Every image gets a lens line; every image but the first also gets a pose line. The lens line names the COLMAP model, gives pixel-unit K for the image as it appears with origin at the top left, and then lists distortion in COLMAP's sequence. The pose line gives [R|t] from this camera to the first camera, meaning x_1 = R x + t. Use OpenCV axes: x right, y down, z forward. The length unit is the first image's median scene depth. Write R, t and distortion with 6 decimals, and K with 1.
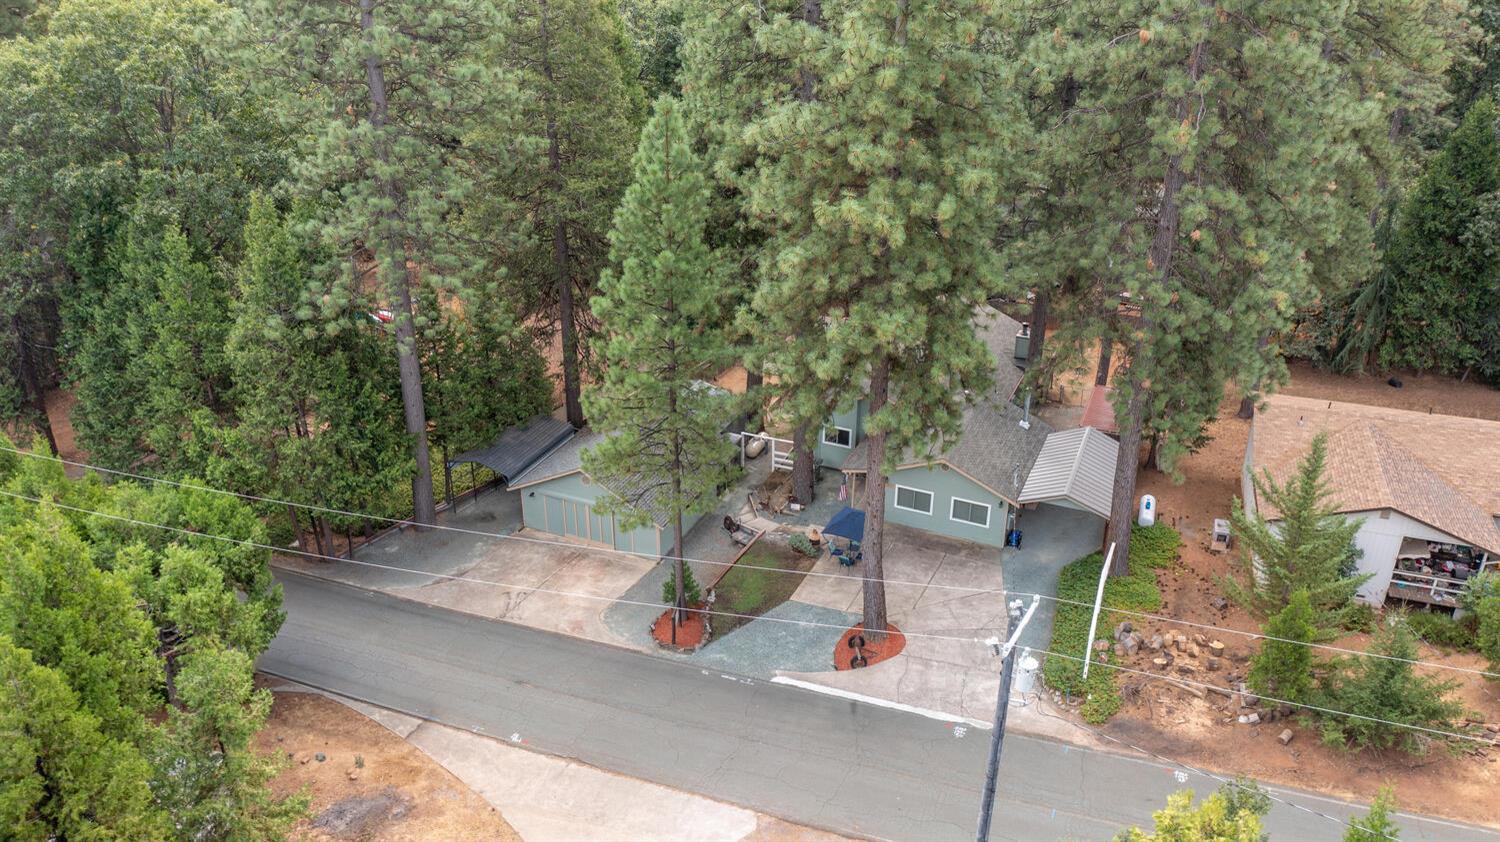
lens RADIAL K [[1183.3, 0, 749.2], [0, 1183.3, 405.2], [0, 0, 1]] dist [-0.023952, 0.005874]
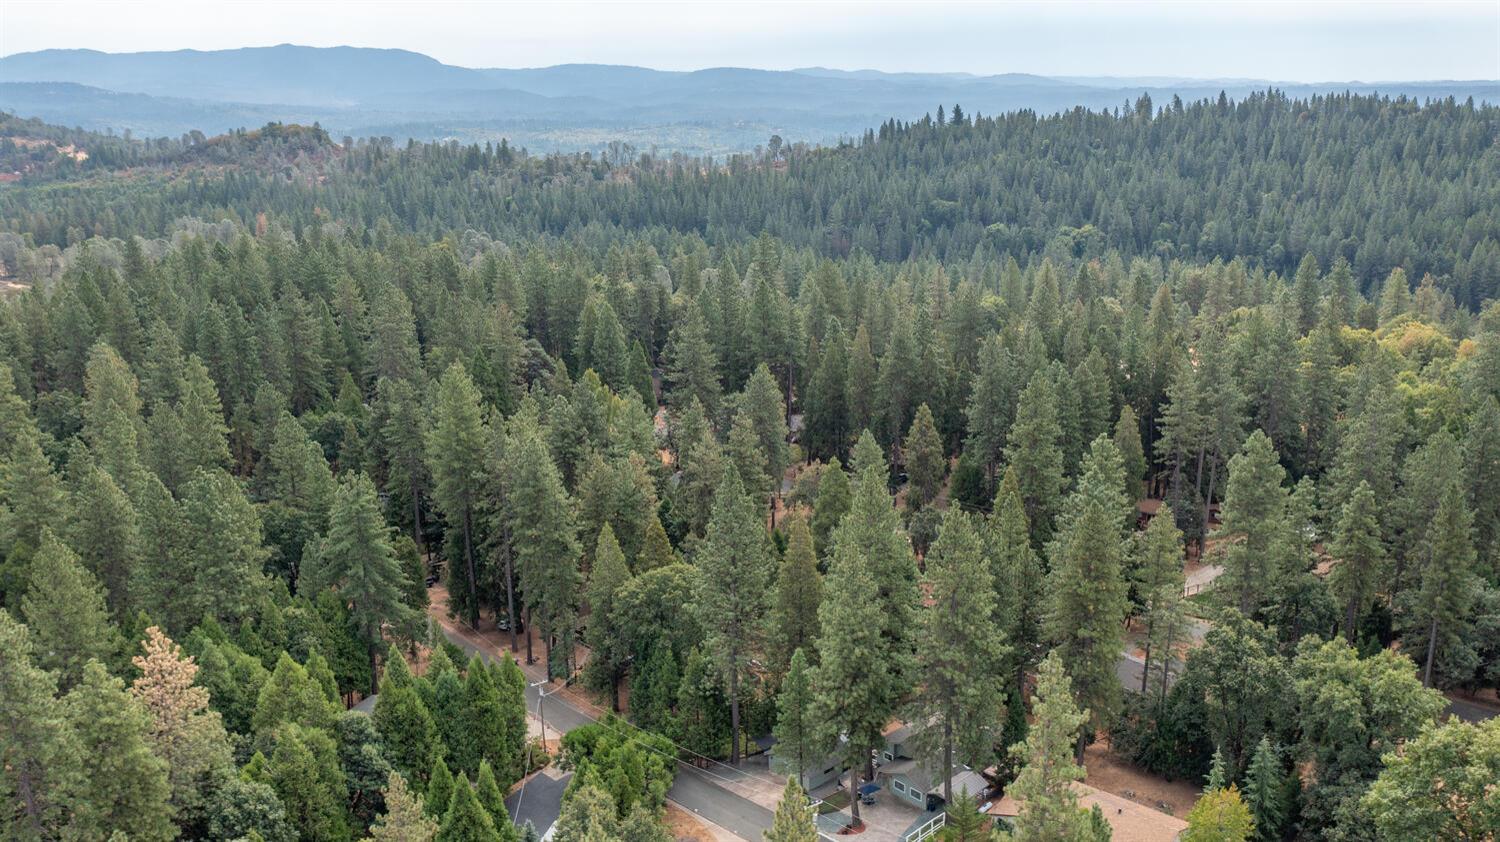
lens RADIAL K [[1183.3, 0, 744.0], [0, 1183.3, 426.5], [0, 0, 1]] dist [-0.023952, 0.005874]
pose [[0.914419, 0.075932, -0.397583, 0.923459], [-0.152183, 0.974674, -0.163865, -0.251132], [0.375071, 0.210347, 0.902816, -1.942931]]
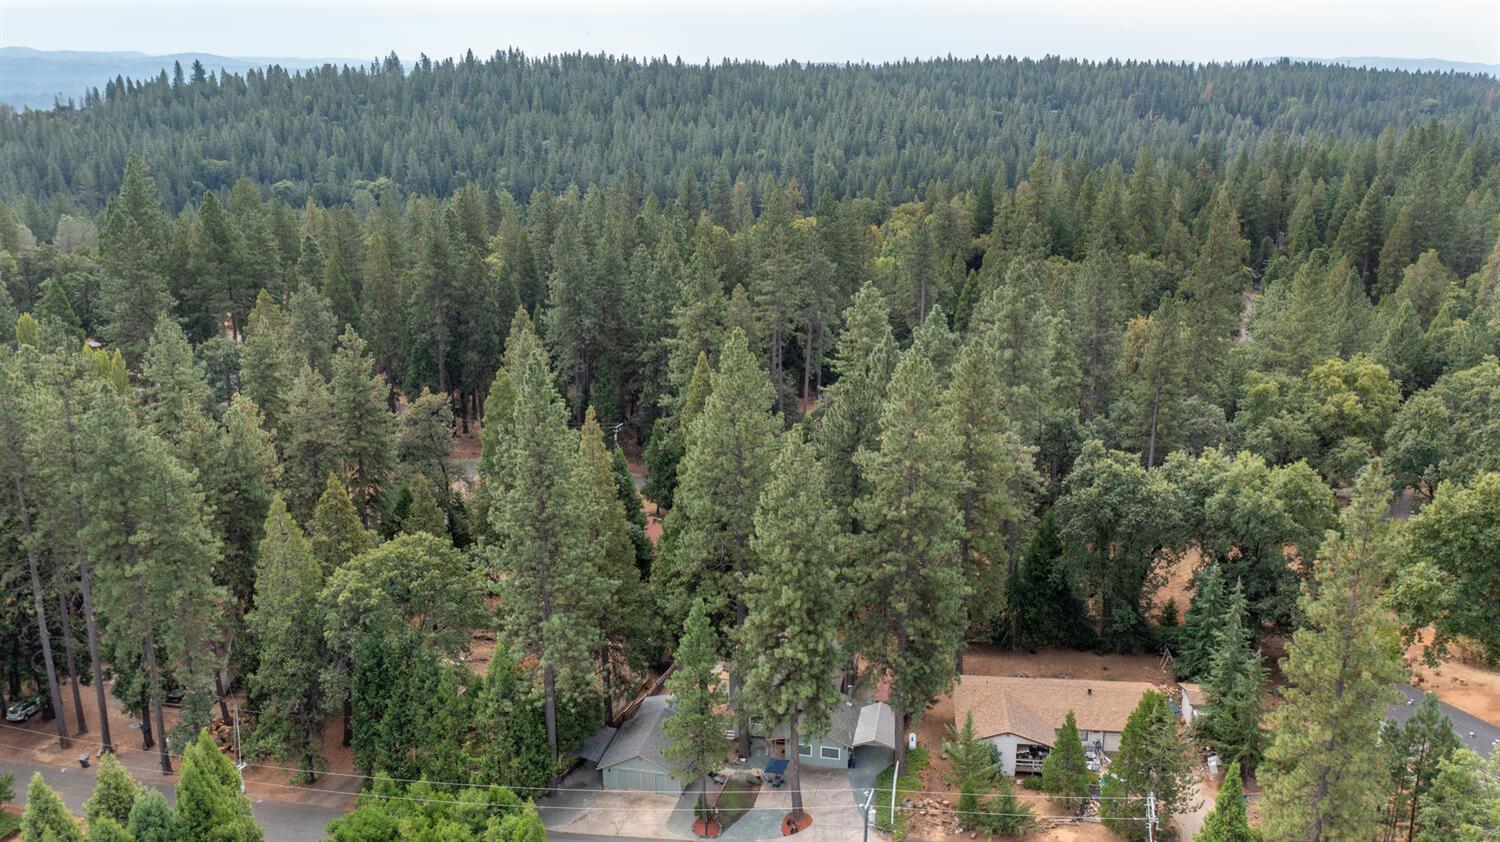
lens RADIAL K [[1183.3, 0, 727.4], [0, 1183.3, 413.5], [0, 0, 1]] dist [-0.023952, 0.005874]
pose [[0.982339, -0.071844, 0.172766, -0.335645], [0.100688, 0.981231, -0.164463, -0.188546], [-0.157707, 0.178954, 0.971135, -1.198064]]
